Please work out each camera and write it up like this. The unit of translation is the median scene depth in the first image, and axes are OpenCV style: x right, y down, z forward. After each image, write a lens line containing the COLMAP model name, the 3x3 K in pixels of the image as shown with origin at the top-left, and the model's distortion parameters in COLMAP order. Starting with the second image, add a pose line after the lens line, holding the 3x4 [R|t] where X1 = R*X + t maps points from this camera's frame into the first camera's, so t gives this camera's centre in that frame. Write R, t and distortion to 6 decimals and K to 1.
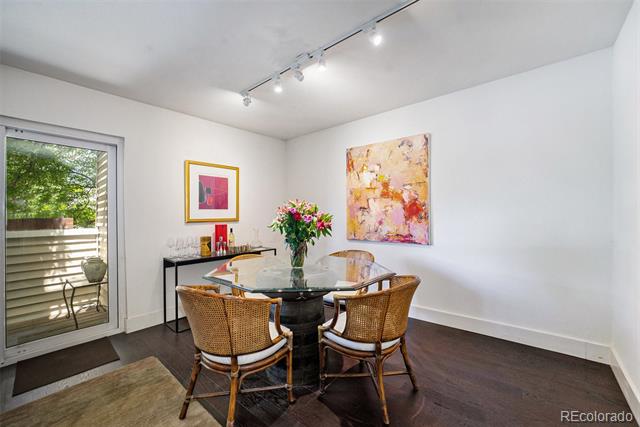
lens RADIAL K [[261.0, 0, 323.4], [0, 261.0, 215.3], [0, 0, 1]] dist [-0.010561, 0.000129]
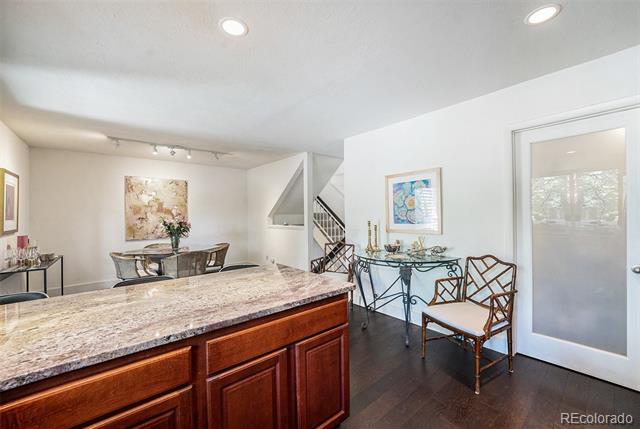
lens RADIAL K [[258.1, 0, 320.0], [0, 258.1, 214.5], [0, 0, 1]] dist [0.000099, 0.000048]
pose [[0.196505, 0.012069, 0.980429, -1.193149], [0.009506, 0.999854, -0.014213, -0.020154], [-0.980457, 0.012113, 0.196361, -0.329808]]
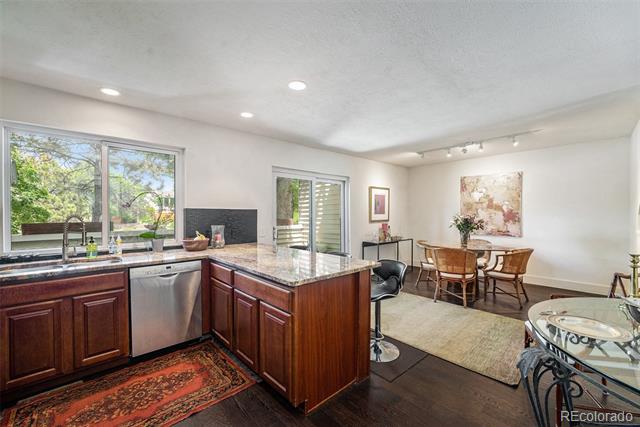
lens RADIAL K [[258.4, 0, 319.6], [0, 258.4, 218.7], [0, 0, 1]] dist [-0.033787, -0.000108]
pose [[0.991118, 0.010059, -0.132602, -0.627026], [-0.007075, 0.999712, 0.022951, -0.032675], [0.132794, -0.021809, 0.990904, -0.751612]]
